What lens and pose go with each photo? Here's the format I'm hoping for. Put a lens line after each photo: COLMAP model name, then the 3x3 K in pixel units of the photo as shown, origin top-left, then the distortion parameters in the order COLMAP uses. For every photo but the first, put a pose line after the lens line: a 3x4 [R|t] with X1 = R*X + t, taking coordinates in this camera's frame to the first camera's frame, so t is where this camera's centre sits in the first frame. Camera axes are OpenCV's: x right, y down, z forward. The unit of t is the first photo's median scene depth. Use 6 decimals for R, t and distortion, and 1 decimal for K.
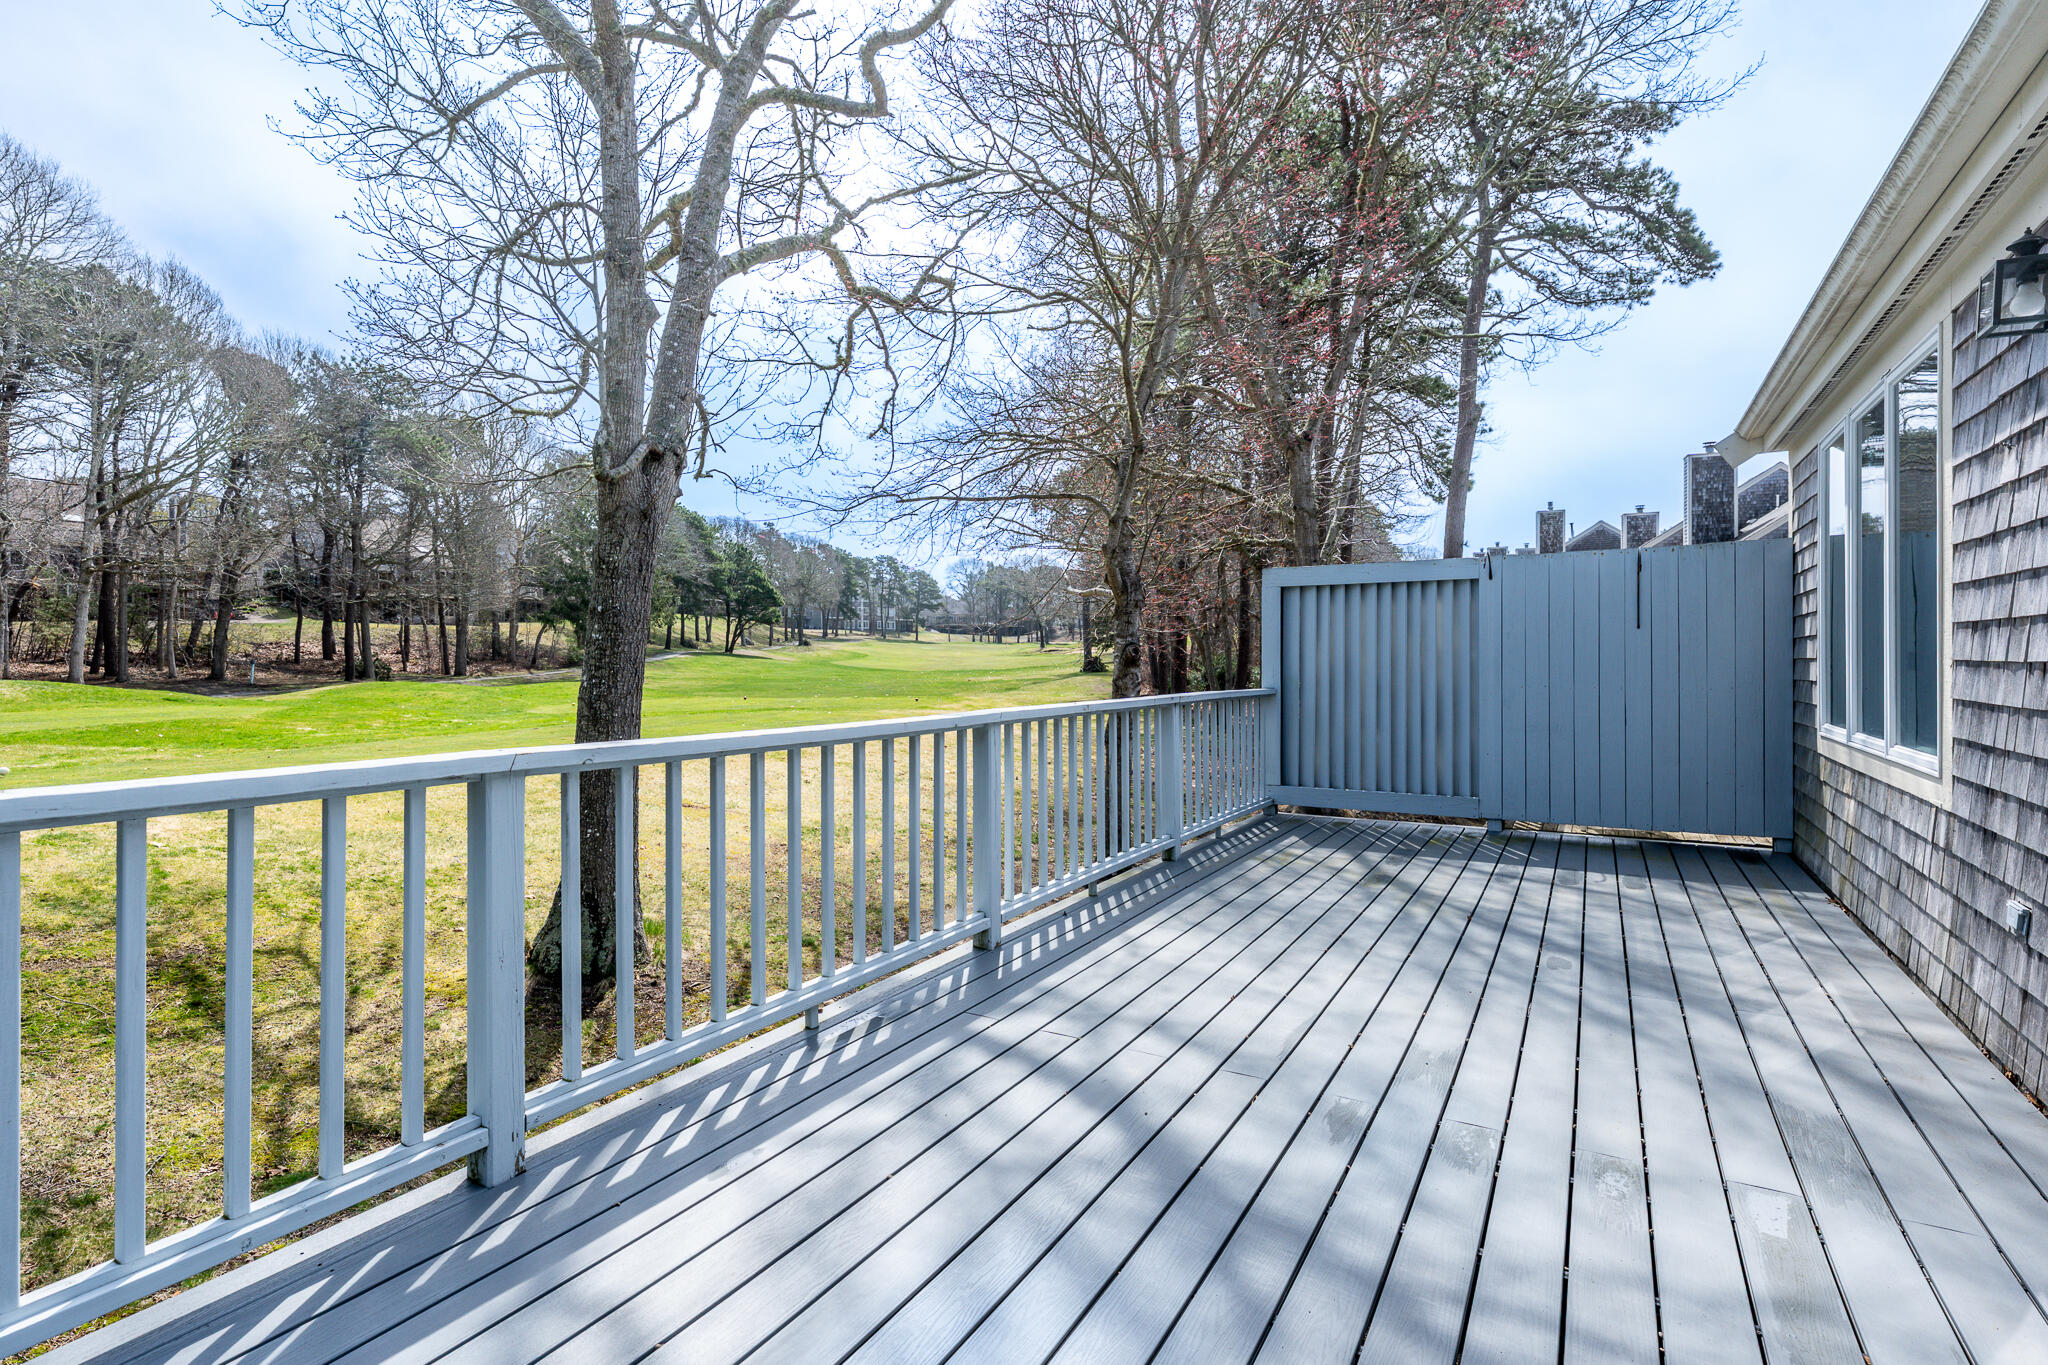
lens RADIAL K [[994.3, 0, 1018.8], [0, 994.3, 670.4], [0, 0, 1]] dist [-0.001410, 0.000412]
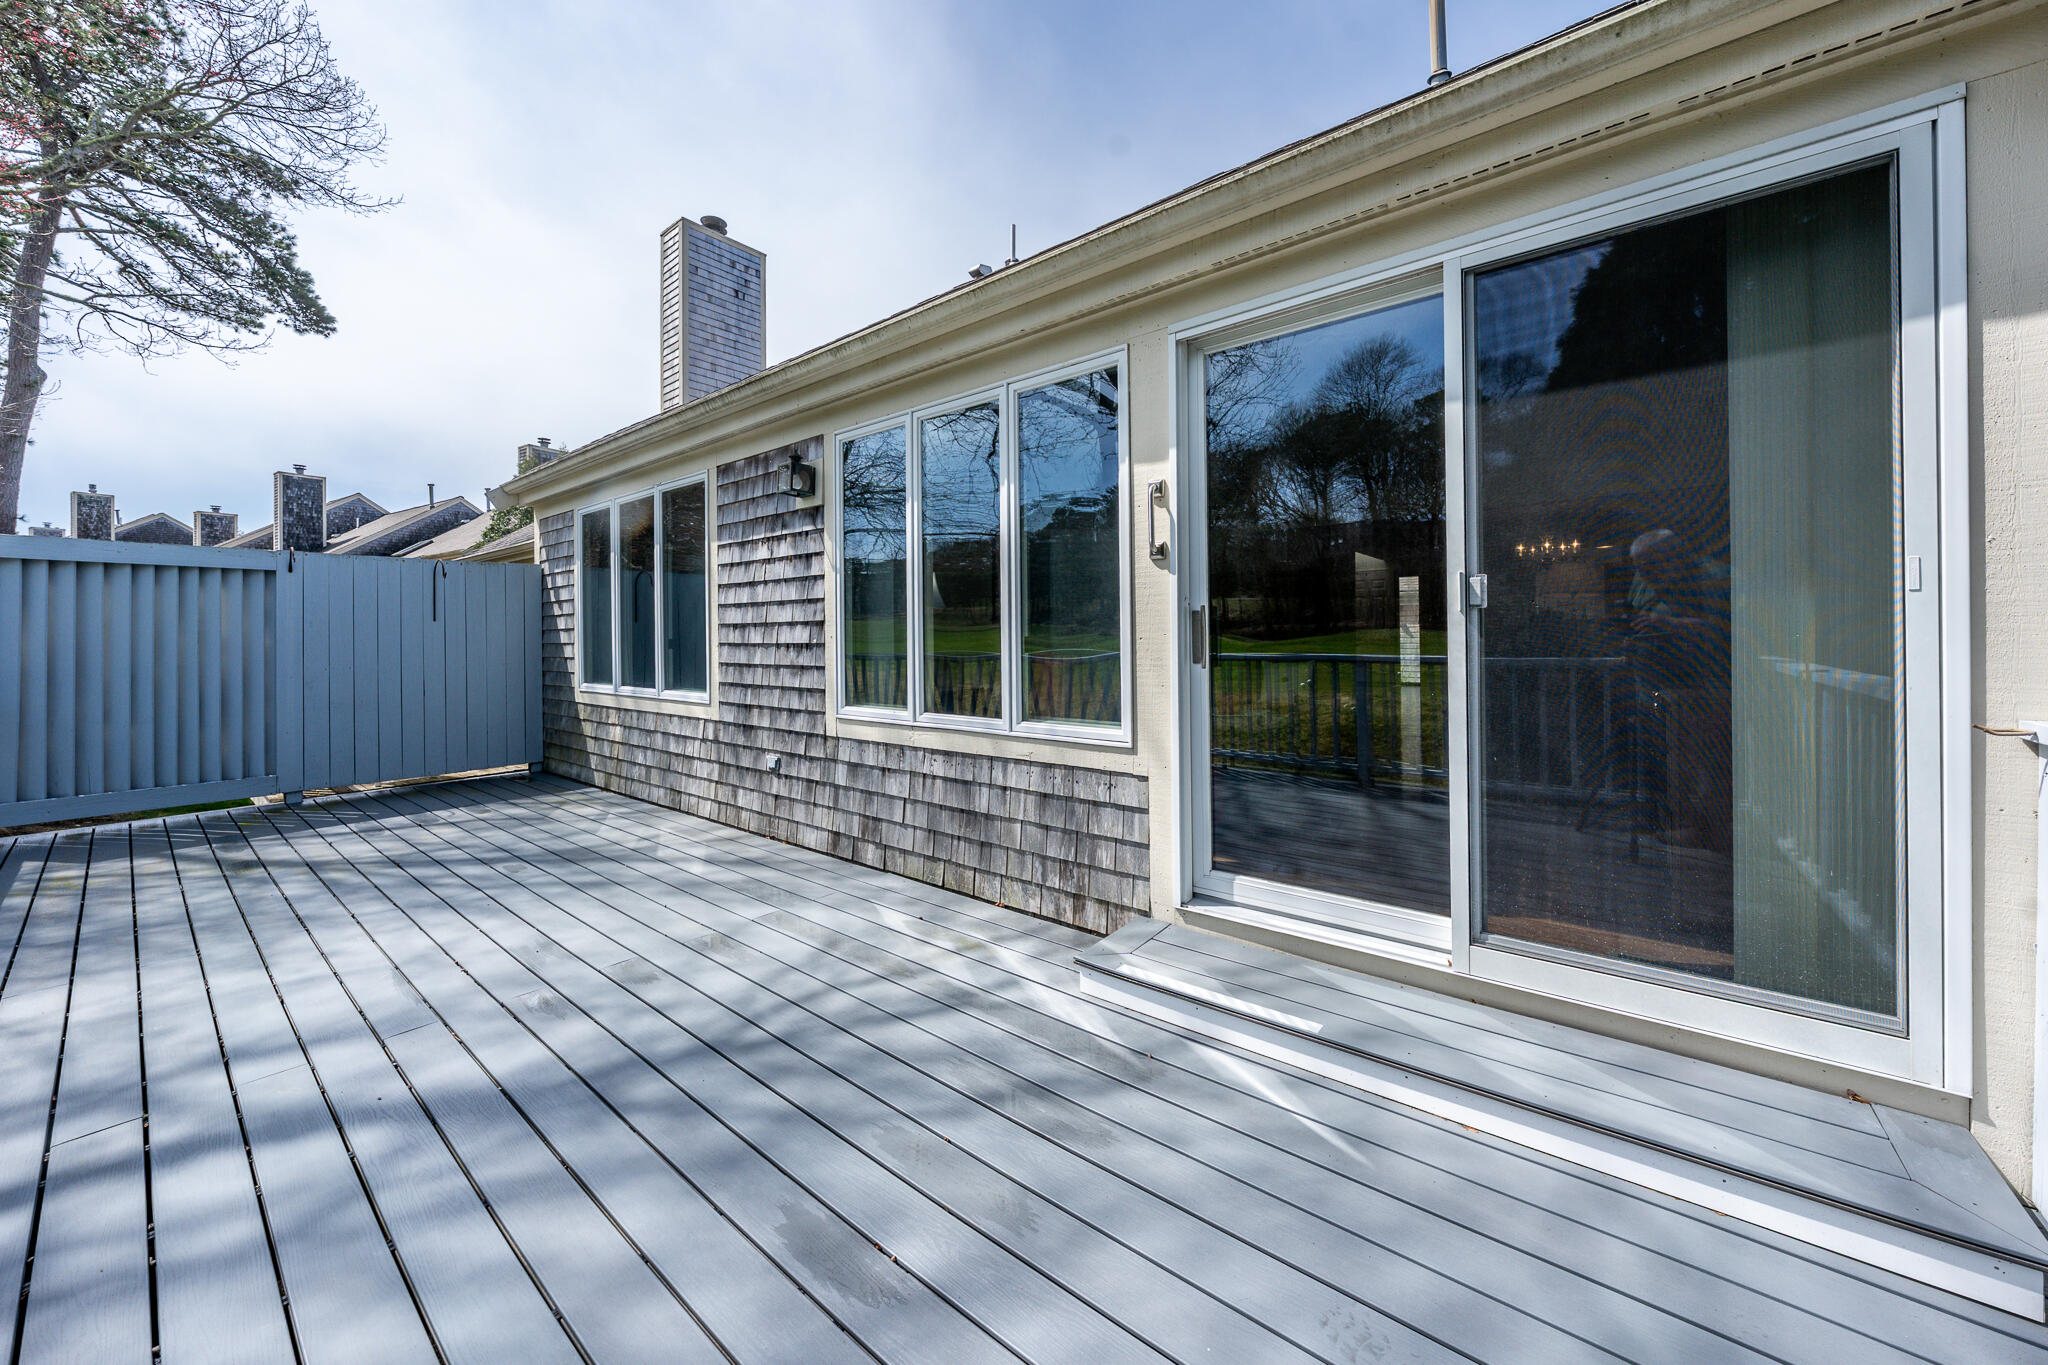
lens RADIAL K [[726.7, 0, 1018.9], [0, 726.7, 637.2], [0, 0, 1]] dist [-0.012470, -0.000026]
pose [[0.144594, 0.003880, 0.989483, -0.343638], [0.018229, 0.999812, -0.006584, -0.001451], [-0.989323, 0.018989, 0.144497, 0.176077]]
